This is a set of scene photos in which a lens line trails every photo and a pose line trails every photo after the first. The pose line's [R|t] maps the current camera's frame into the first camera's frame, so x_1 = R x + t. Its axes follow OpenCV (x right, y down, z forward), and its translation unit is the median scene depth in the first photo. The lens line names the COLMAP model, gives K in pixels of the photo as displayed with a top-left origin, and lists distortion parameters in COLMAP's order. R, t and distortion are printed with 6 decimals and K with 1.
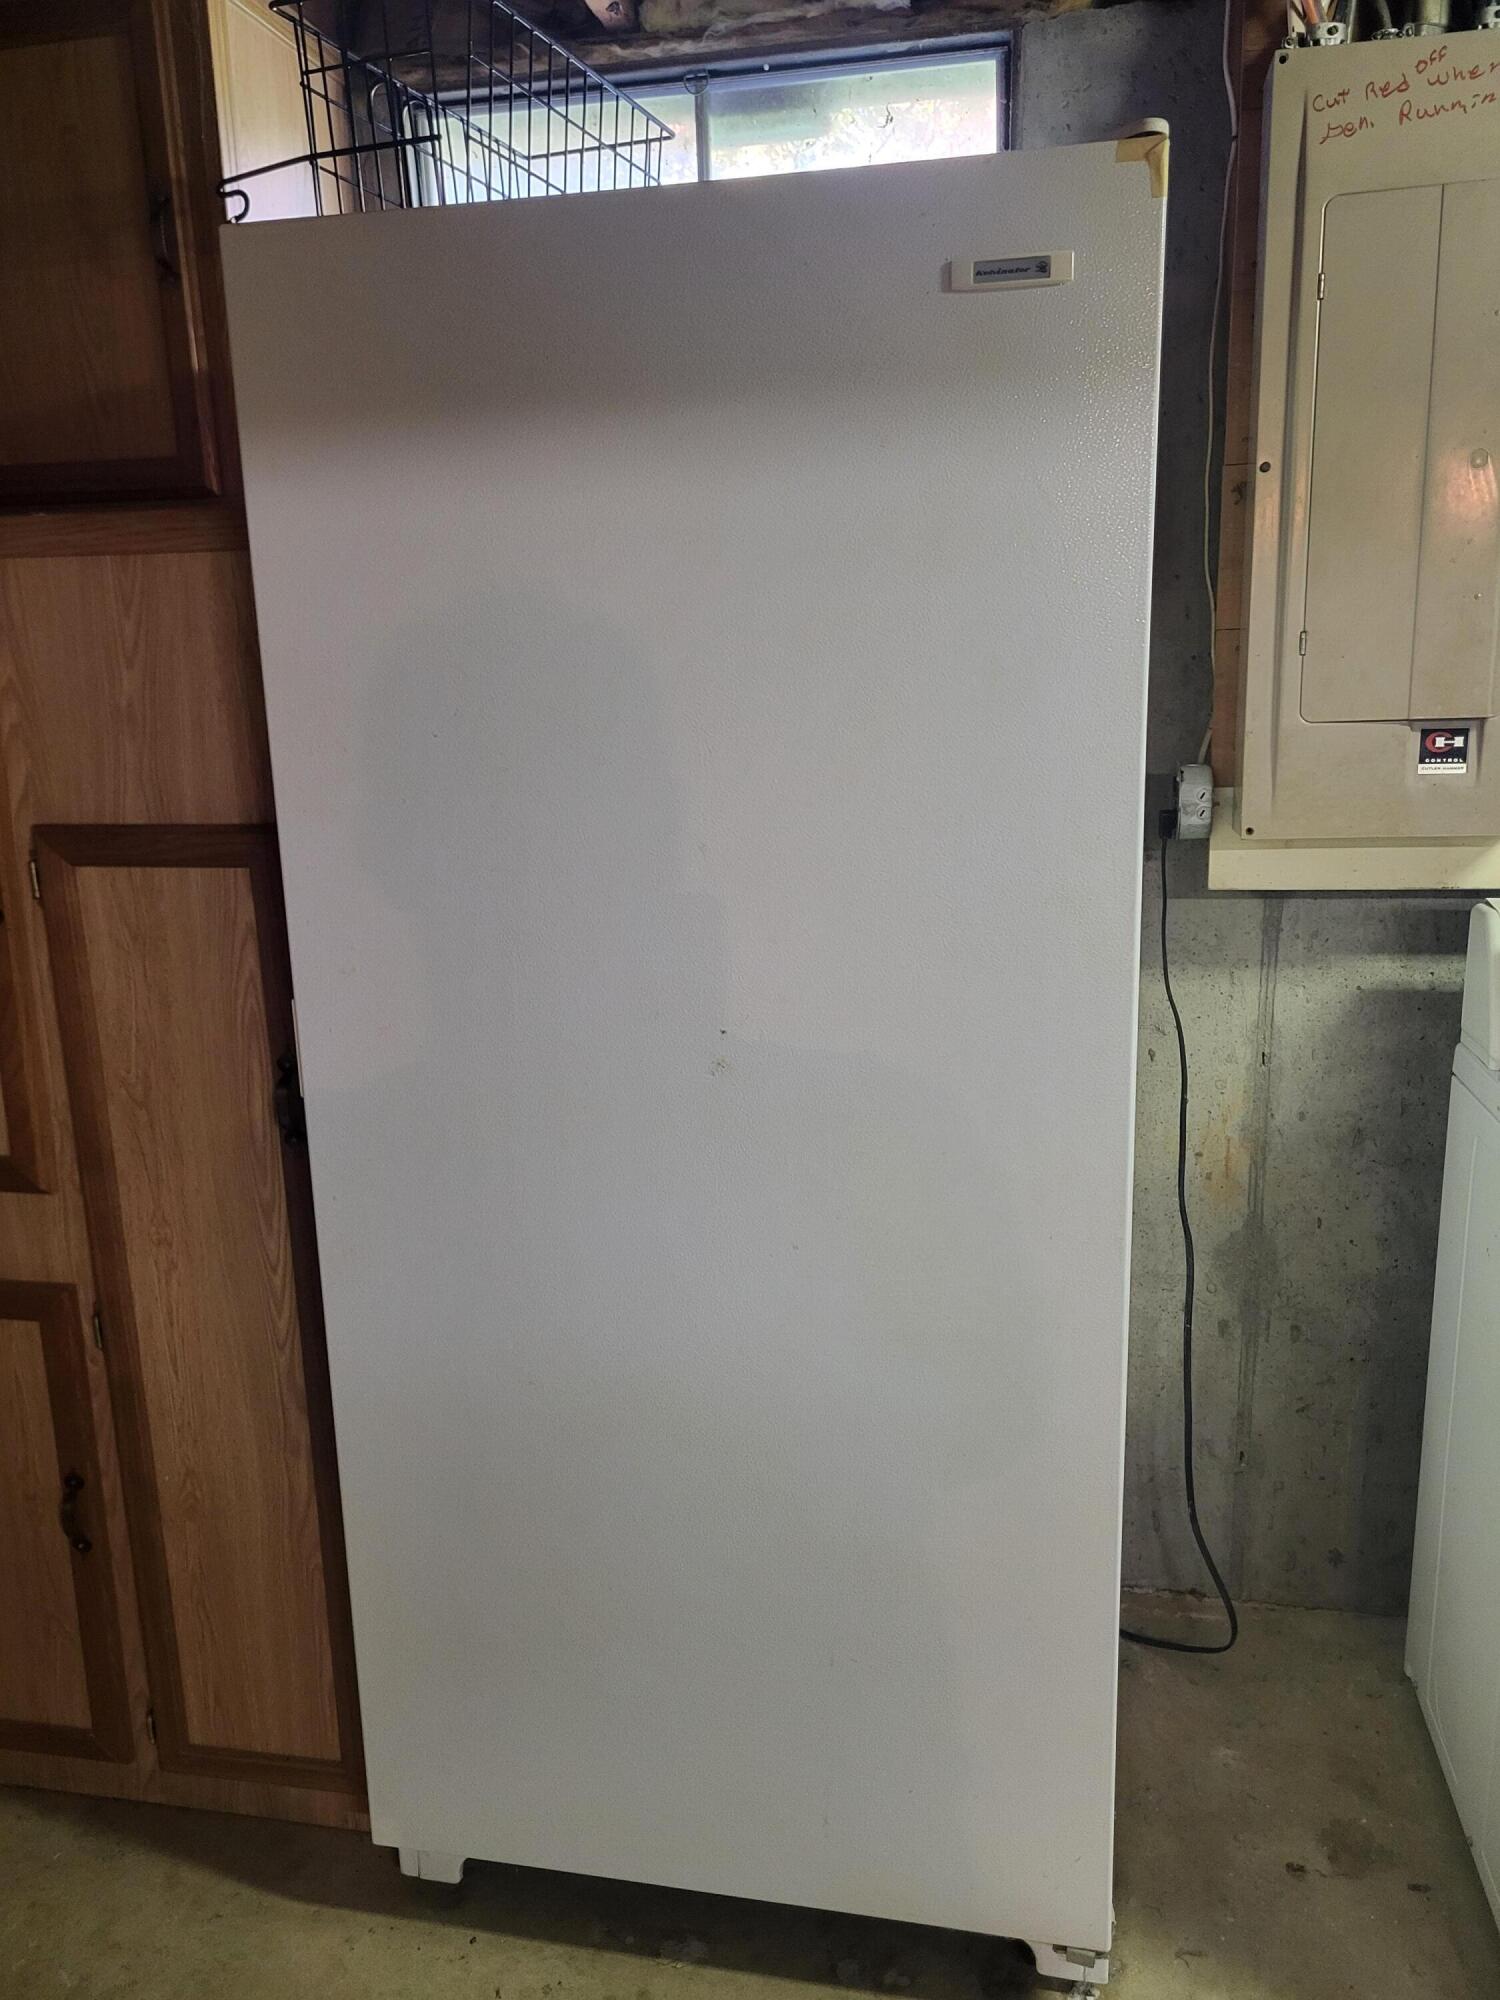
lens RADIAL K [[1506.7, 0, 747.8], [0, 1506.7, 994.0], [0, 0, 1]] dist [0.049234, -0.038693]
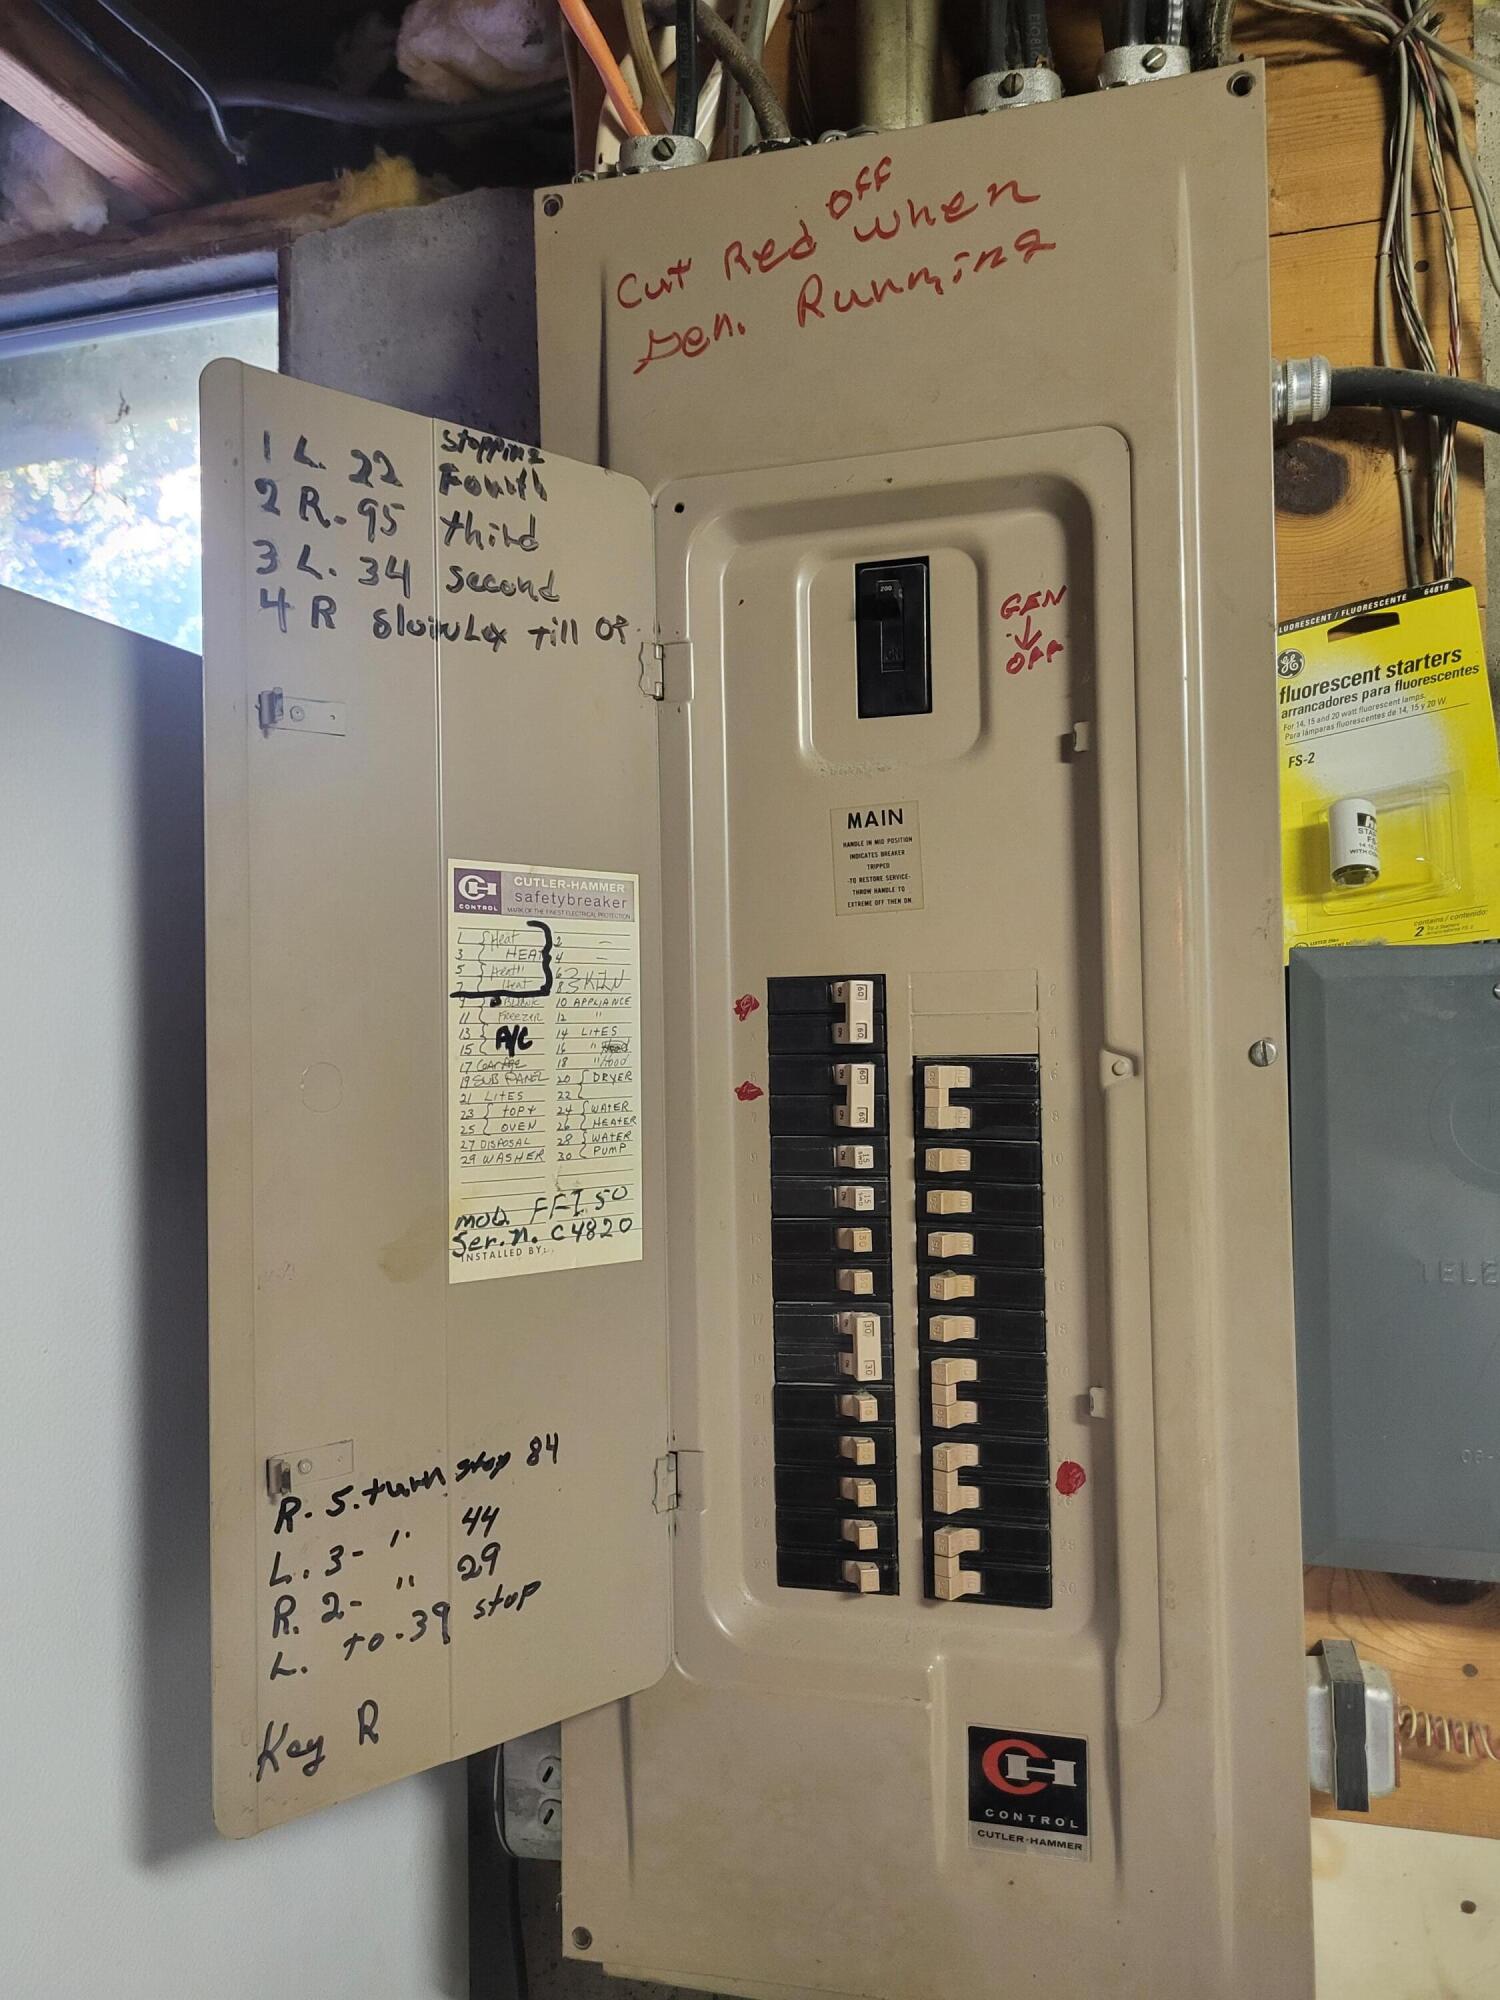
lens RADIAL K [[1506.7, 0, 755.8], [0, 1506.7, 1007.3], [0, 0, 1]] dist [0.049234, -0.038693]
pose [[0.995800, 0.014114, -0.090461, 0.422748], [-0.034869, 0.972047, -0.232181, -0.260444], [0.084655, 0.234360, 0.968457, 0.582342]]
